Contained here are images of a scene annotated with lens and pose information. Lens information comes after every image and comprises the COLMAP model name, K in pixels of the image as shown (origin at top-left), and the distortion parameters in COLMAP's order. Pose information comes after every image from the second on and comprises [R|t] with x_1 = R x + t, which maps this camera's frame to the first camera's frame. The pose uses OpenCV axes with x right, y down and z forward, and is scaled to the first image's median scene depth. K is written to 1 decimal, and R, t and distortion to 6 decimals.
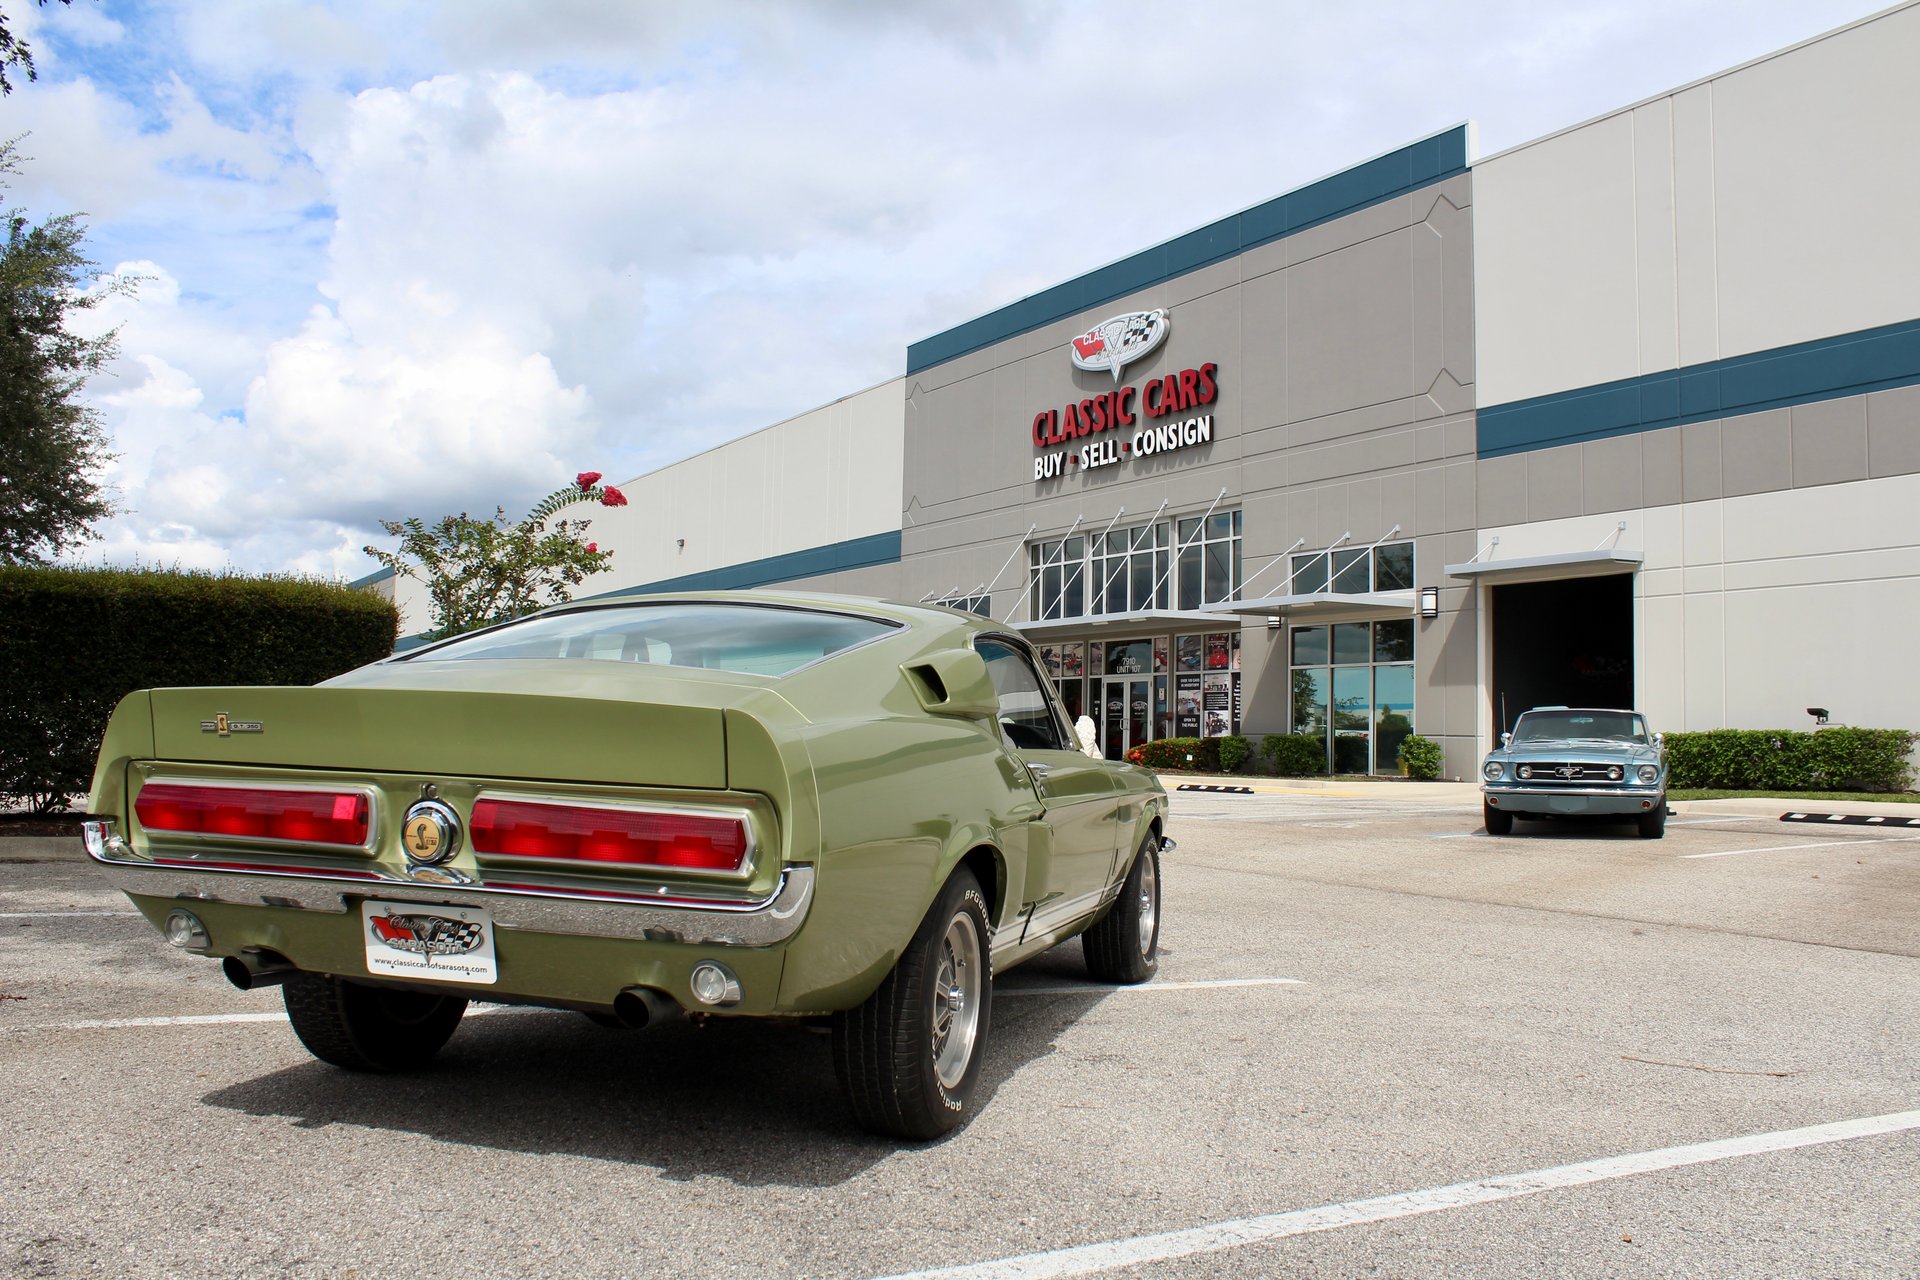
lens RADIAL K [[1600.6, 0, 953.7], [0, 1600.6, 641.7], [0, 0, 1]] dist [-0.166773, 0.150966]
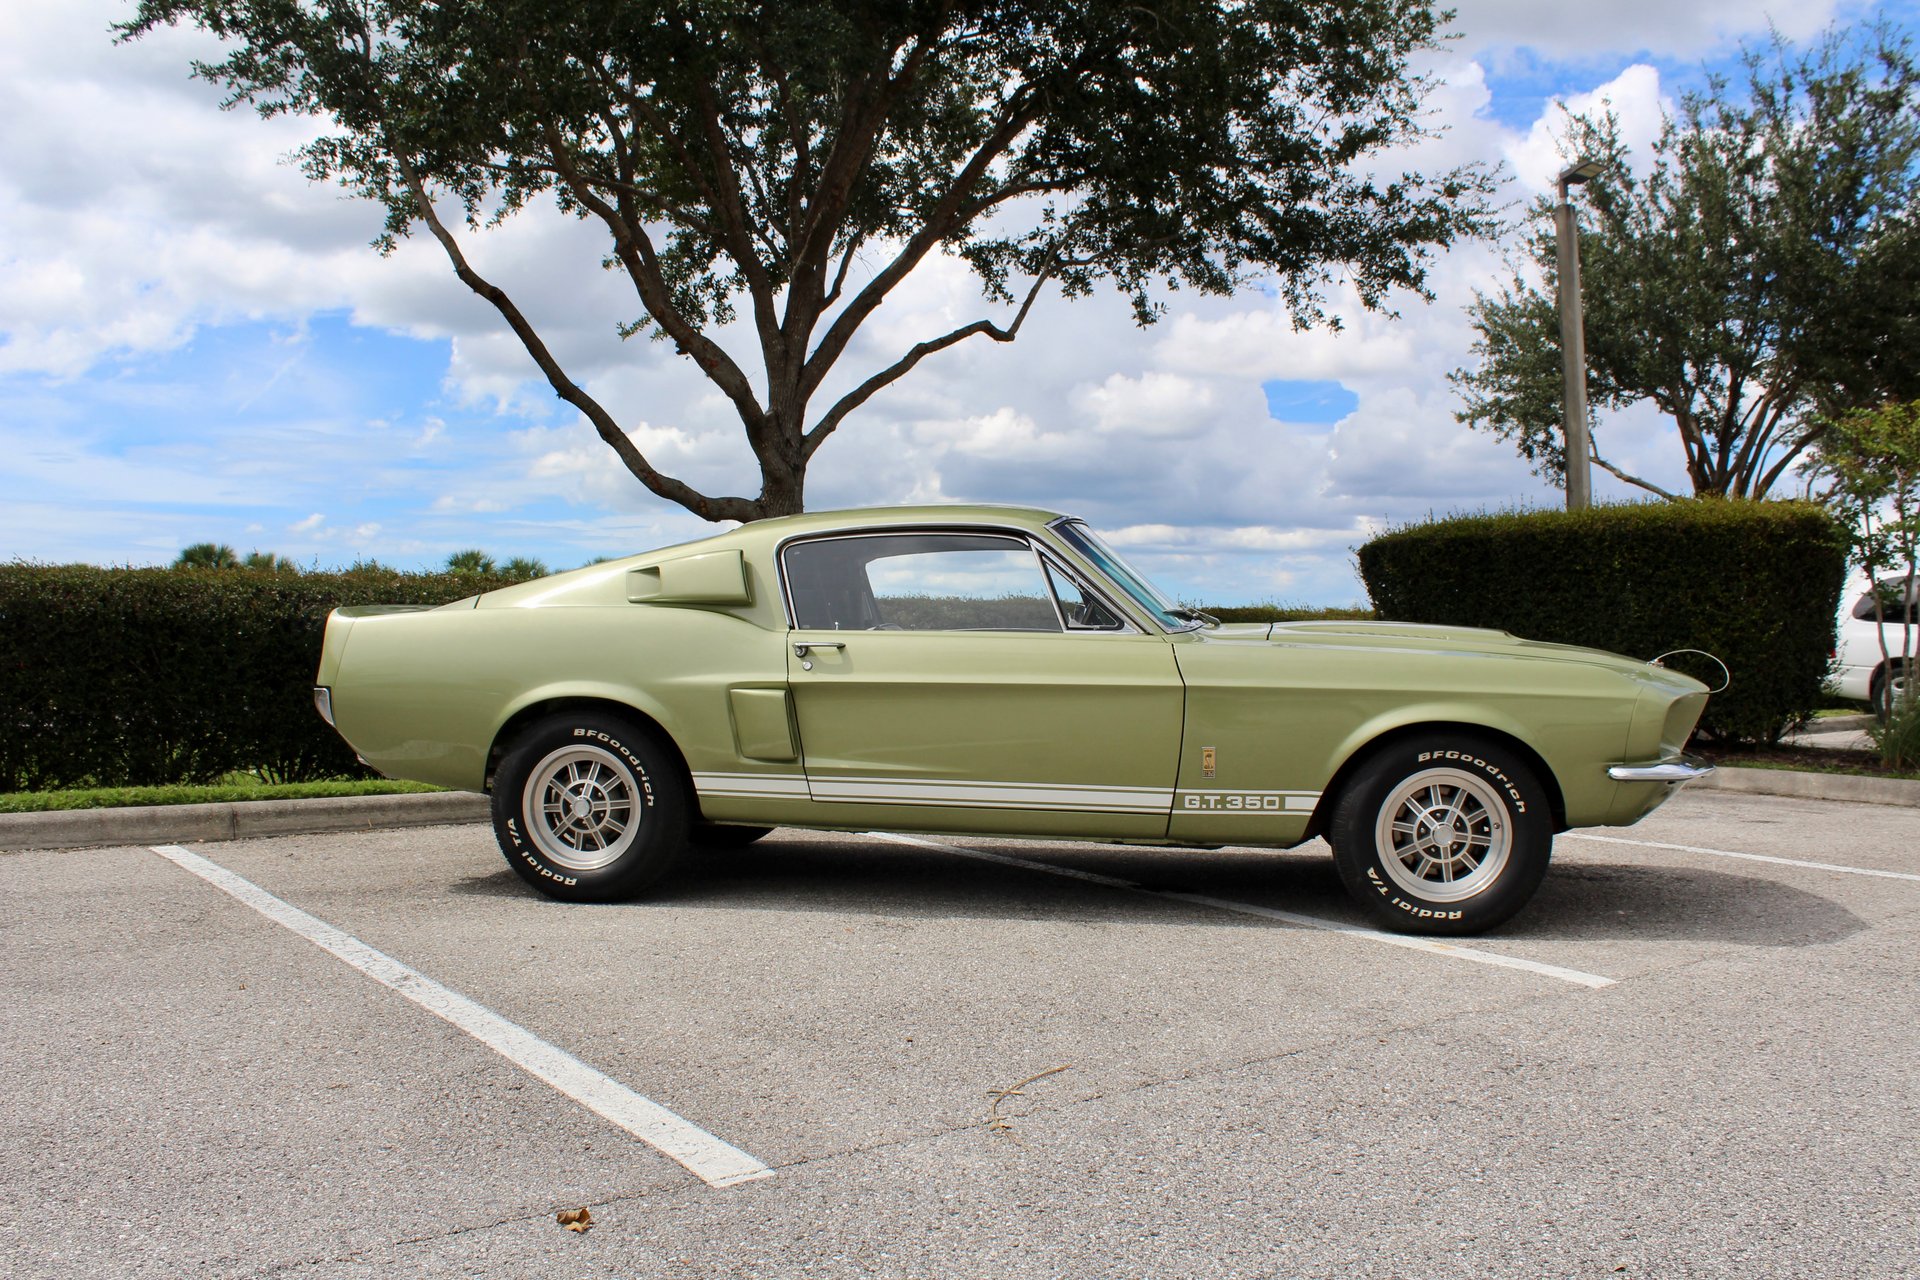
lens RADIAL K [[1708.6, 0, 969.5], [0, 1708.6, 644.8], [0, 0, 1]] dist [-0.151595, 0.130440]
pose [[0.131144, -0.026569, -0.991007, 0.577177], [0.055129, 0.998289, -0.019469, 0.049285], [0.989829, -0.052081, 0.132384, 0.433725]]
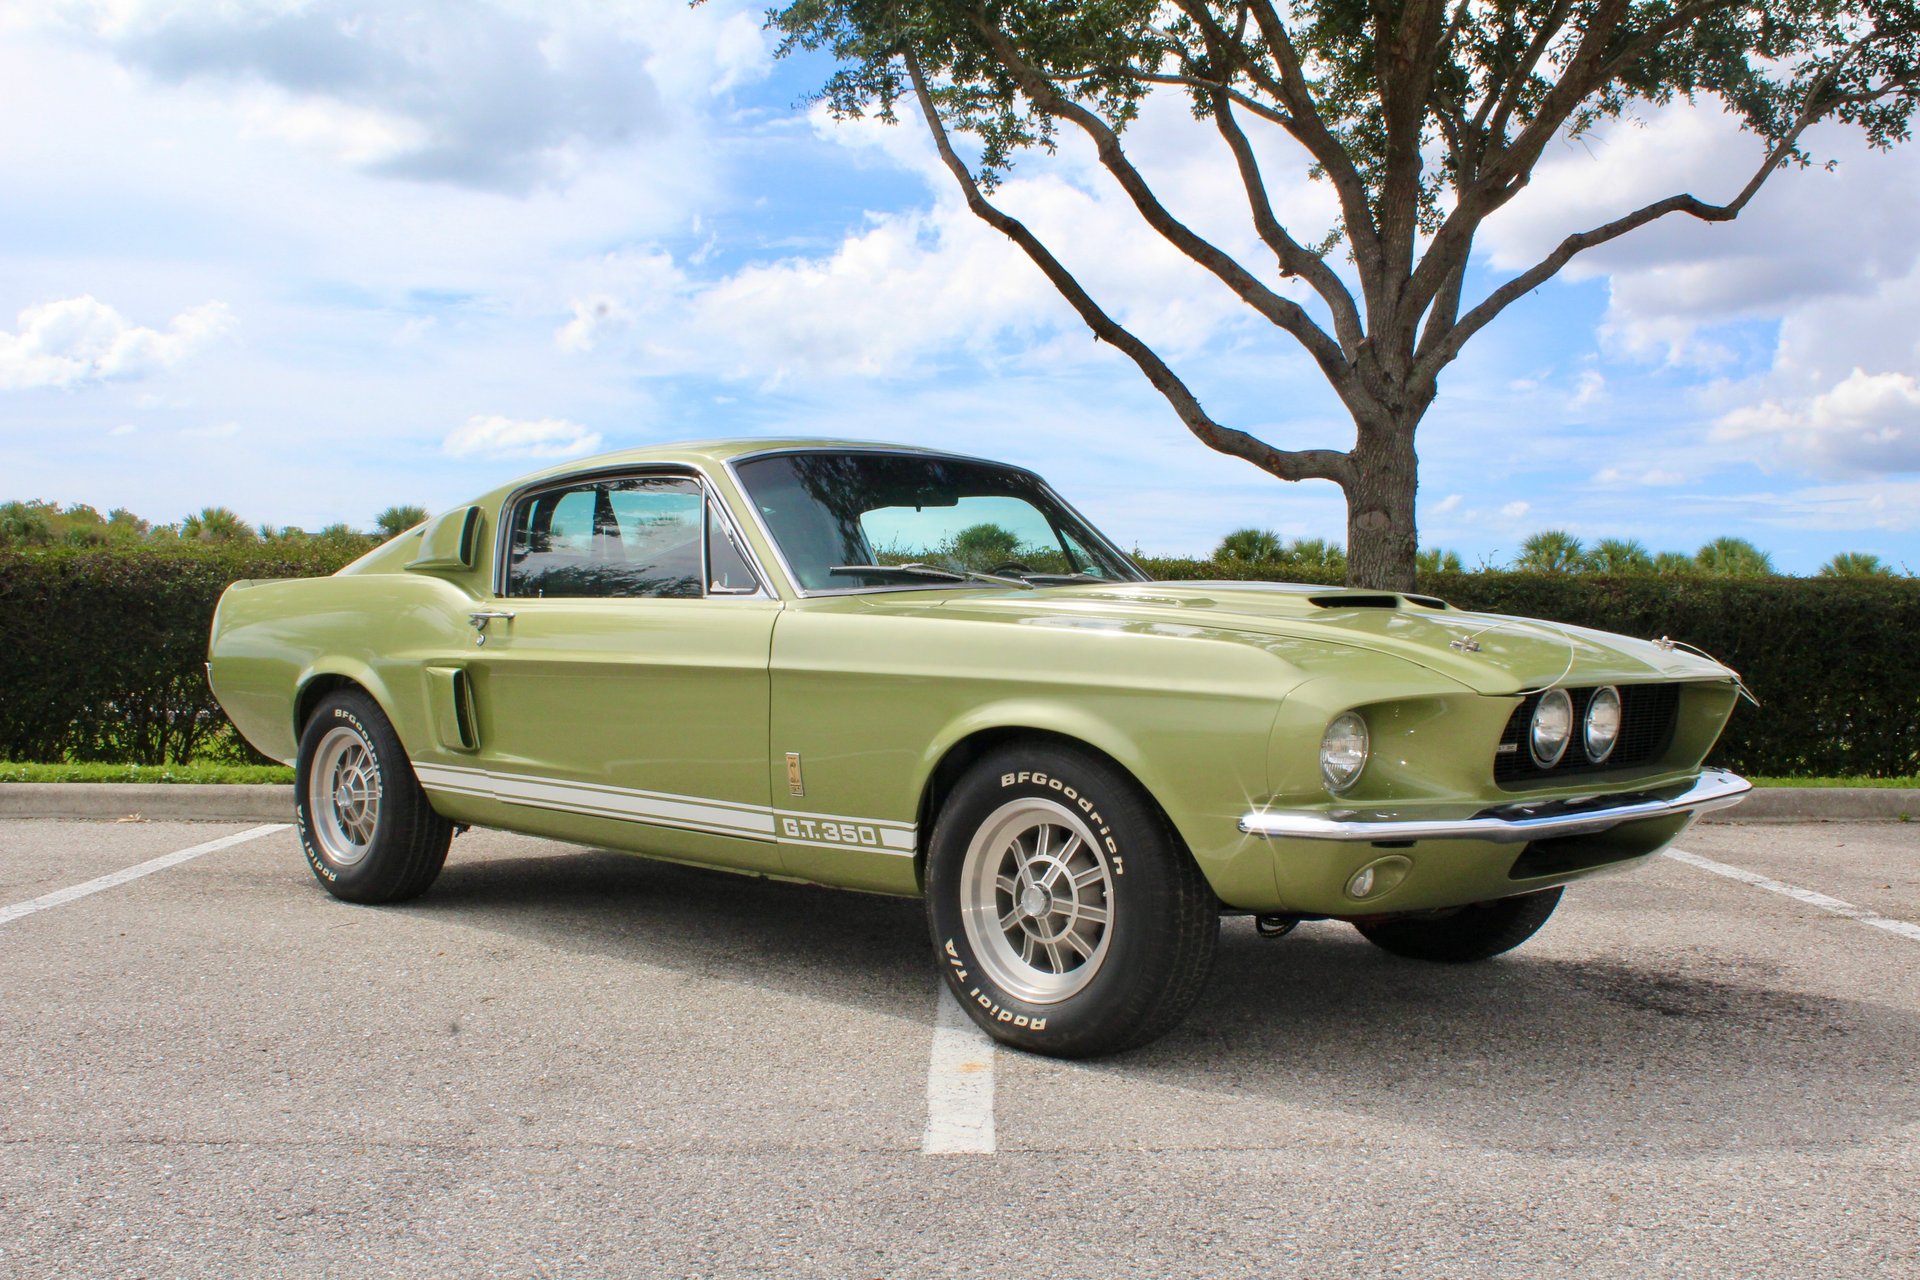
lens RADIAL K [[2015.7, 0, 967.8], [0, 2015.7, 648.7], [0, 0, 1]] dist [-0.120638, 0.126893]
pose [[-0.465172, -0.026100, -0.884836, 0.446318], [0.027704, 0.998646, -0.044022, 0.072524], [0.884787, -0.044991, -0.463819, 0.824621]]
